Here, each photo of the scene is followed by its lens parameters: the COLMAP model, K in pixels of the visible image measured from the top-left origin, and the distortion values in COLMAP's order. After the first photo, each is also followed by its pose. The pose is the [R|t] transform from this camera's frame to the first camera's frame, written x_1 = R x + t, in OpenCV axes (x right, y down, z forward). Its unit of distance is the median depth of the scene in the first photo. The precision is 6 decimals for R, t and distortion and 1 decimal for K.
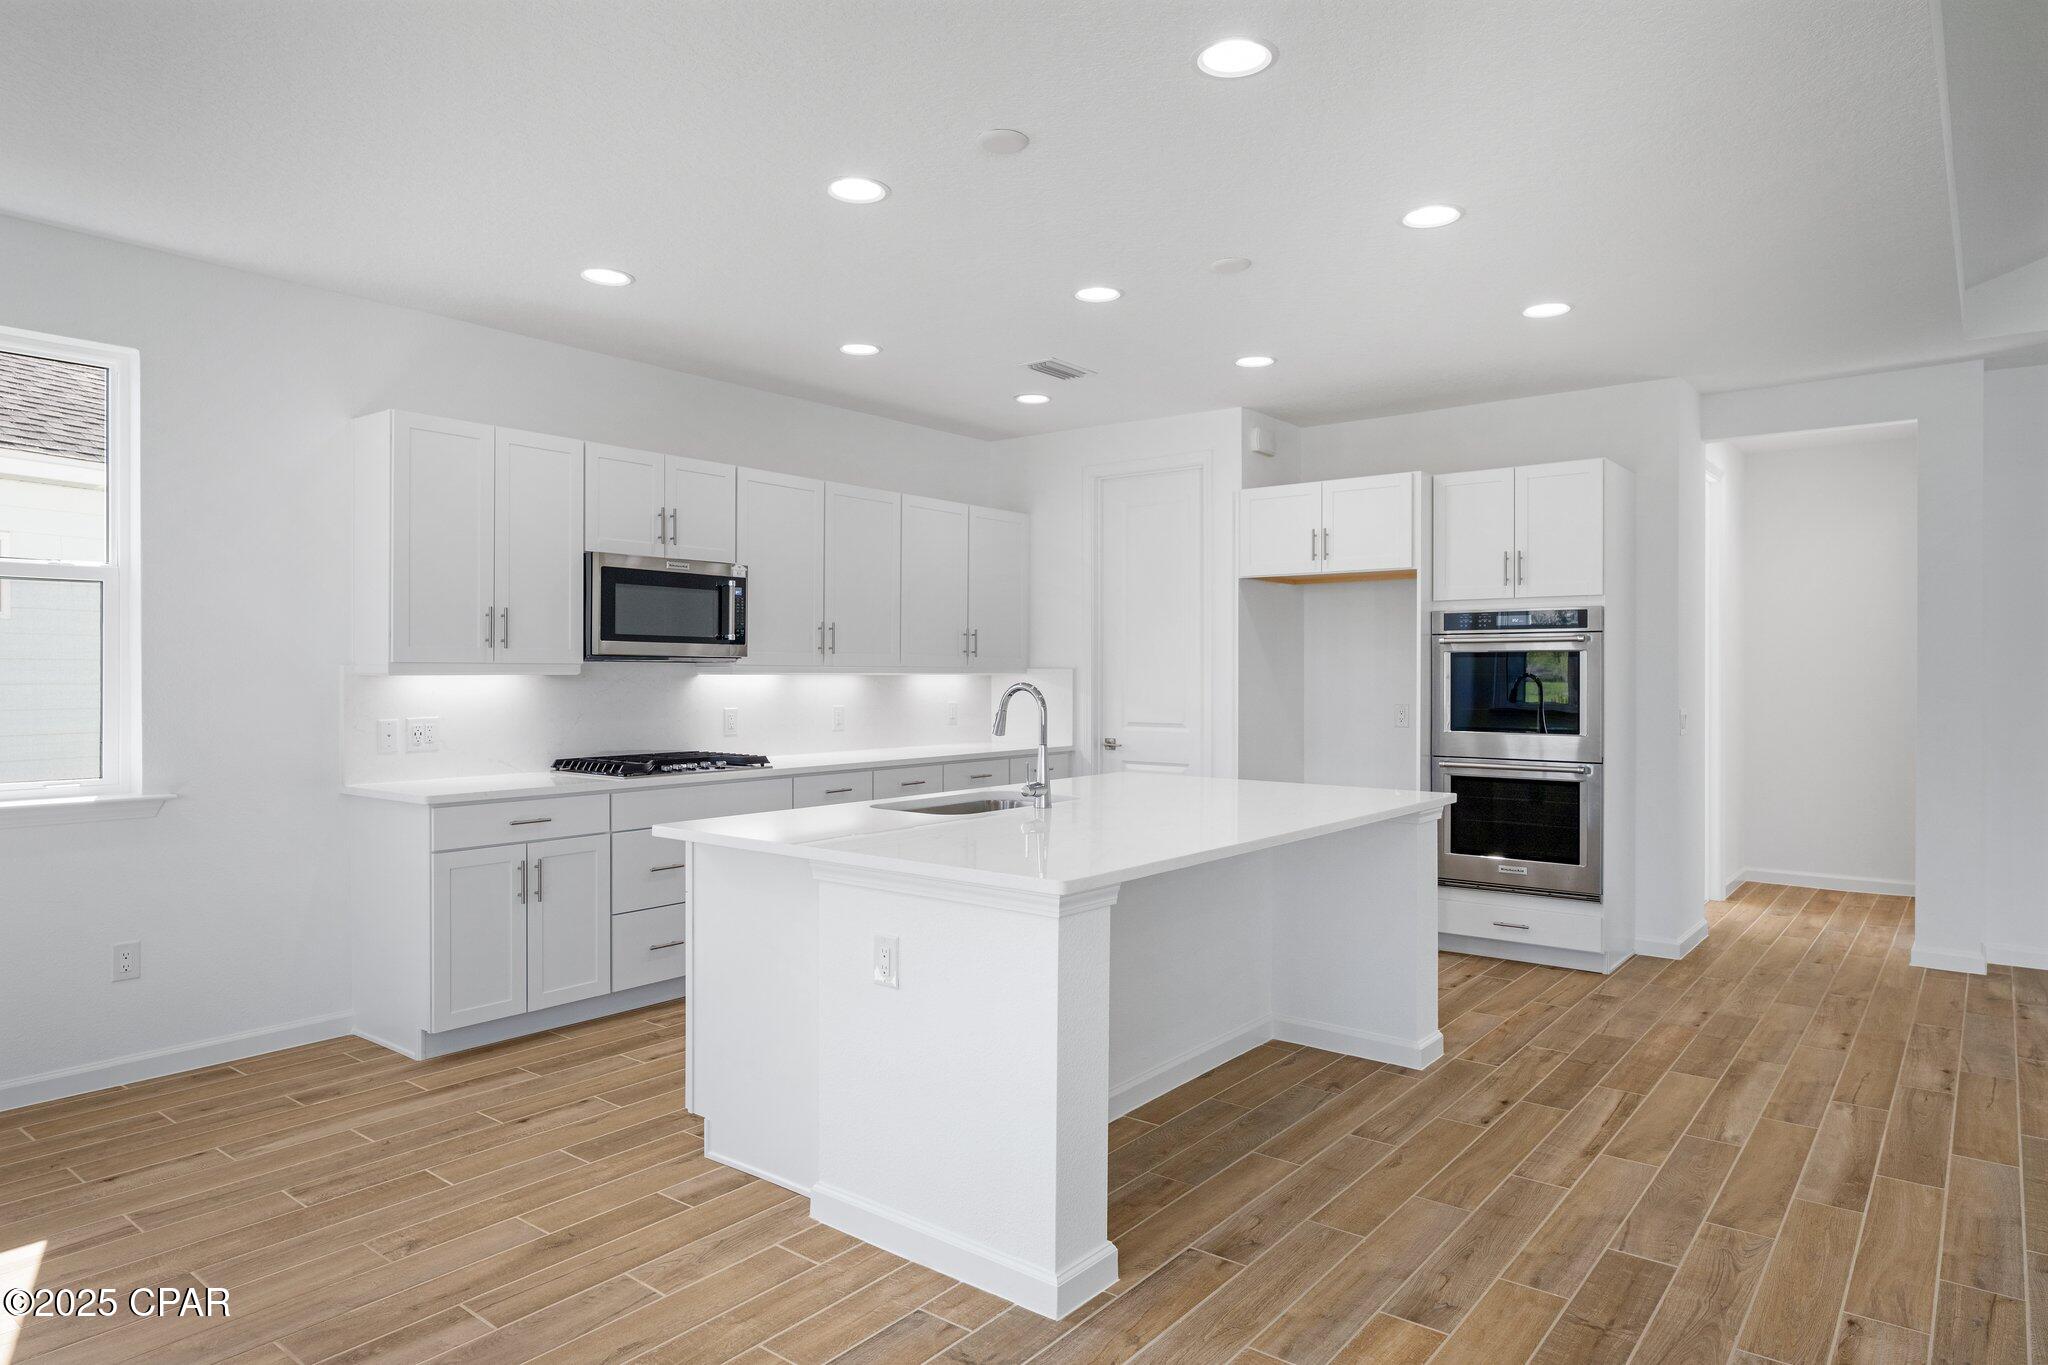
lens RADIAL K [[1232.1, 0, 1003.8], [0, 1232.1, 675.5], [0, 0, 1]] dist [-0.000637, -0.000904]
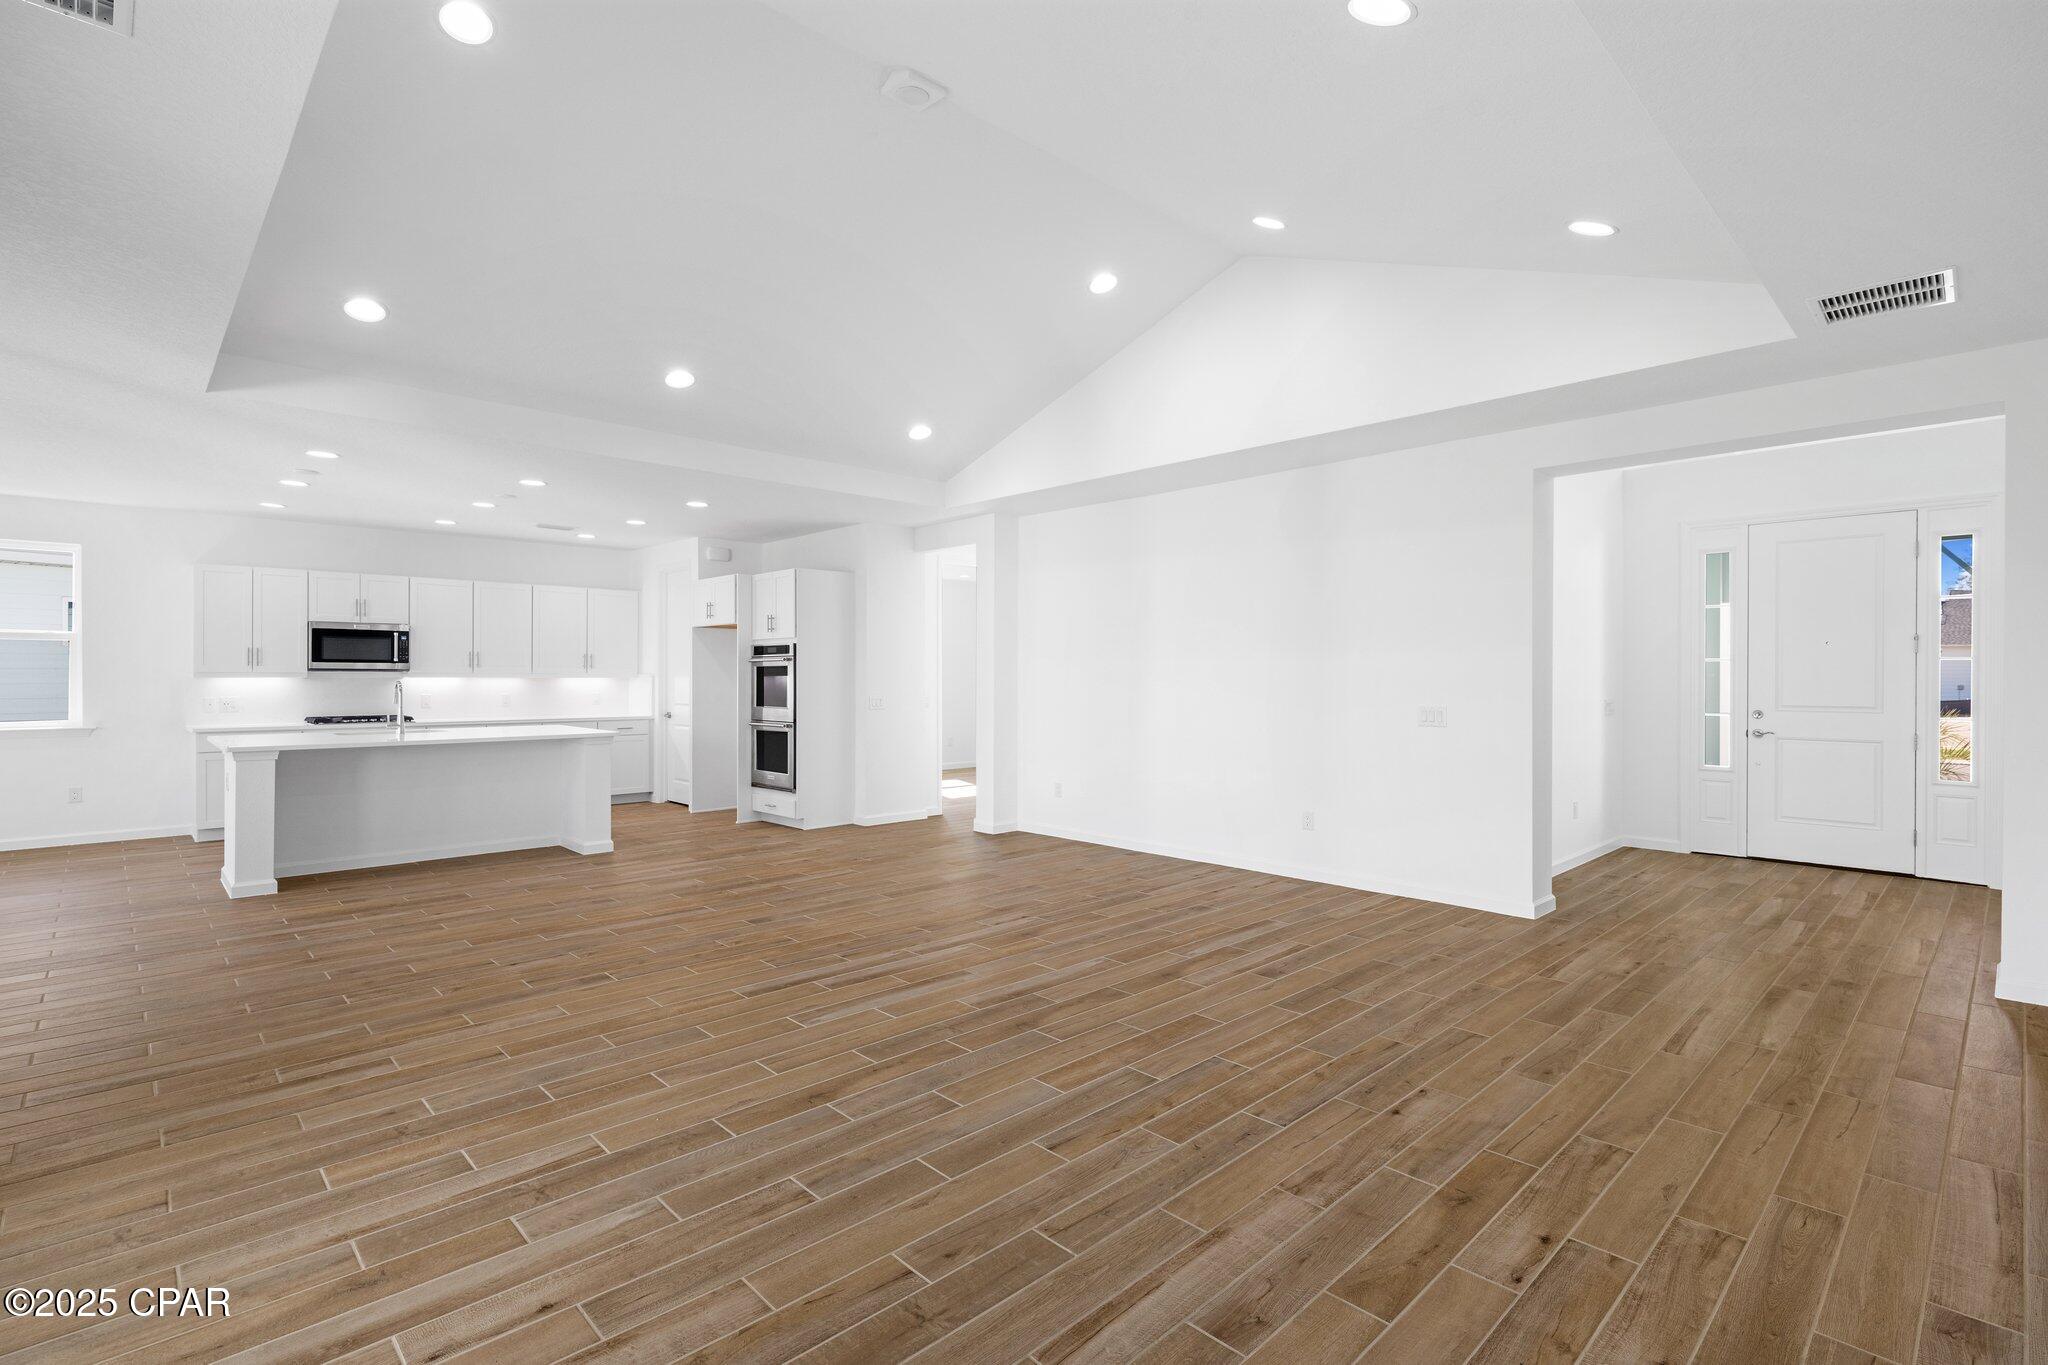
lens RADIAL K [[967.8, 0, 1036.4], [0, 967.8, 694.2], [0, 0, 1]] dist [0.000935, -0.001770]
pose [[0.992395, 0.002115, -0.123076, 1.095353], [-0.000095, 0.999865, 0.016419, 0.000318], [0.123094, -0.016283, 0.992261, -0.517975]]
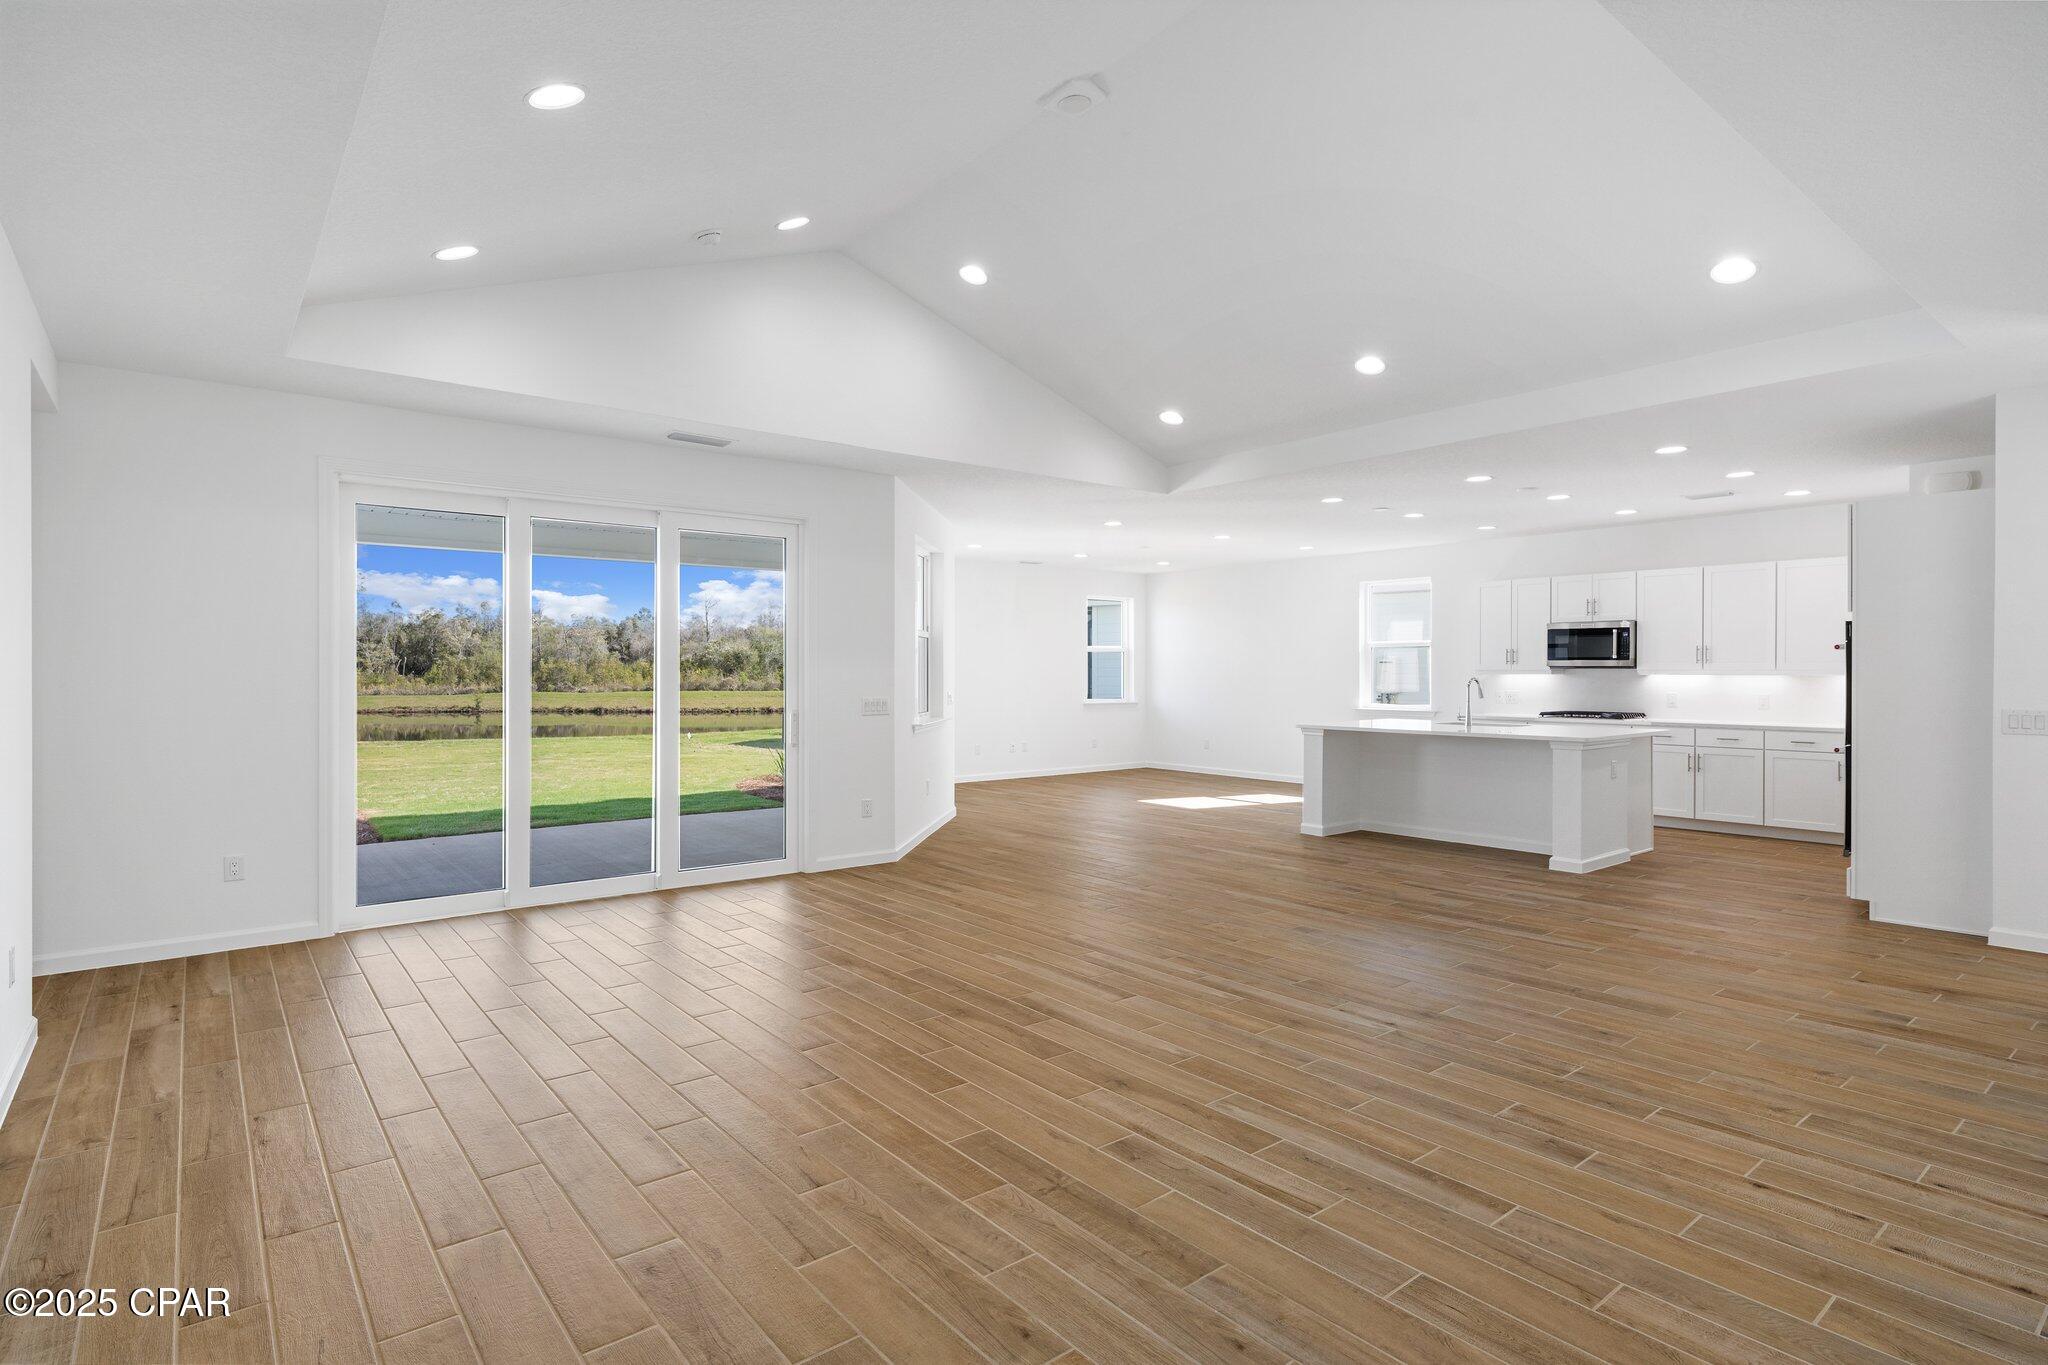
lens RADIAL K [[1017.5, 0, 1016.9], [0, 1017.5, 679.9], [0, 0, 1]] dist [0.003309, -0.001102]
pose [[-0.216903, 0.005798, -0.976176, 1.742508], [-0.000364, 0.999982, 0.006020, -0.001672], [0.976193, 0.001661, -0.216897, 0.393512]]
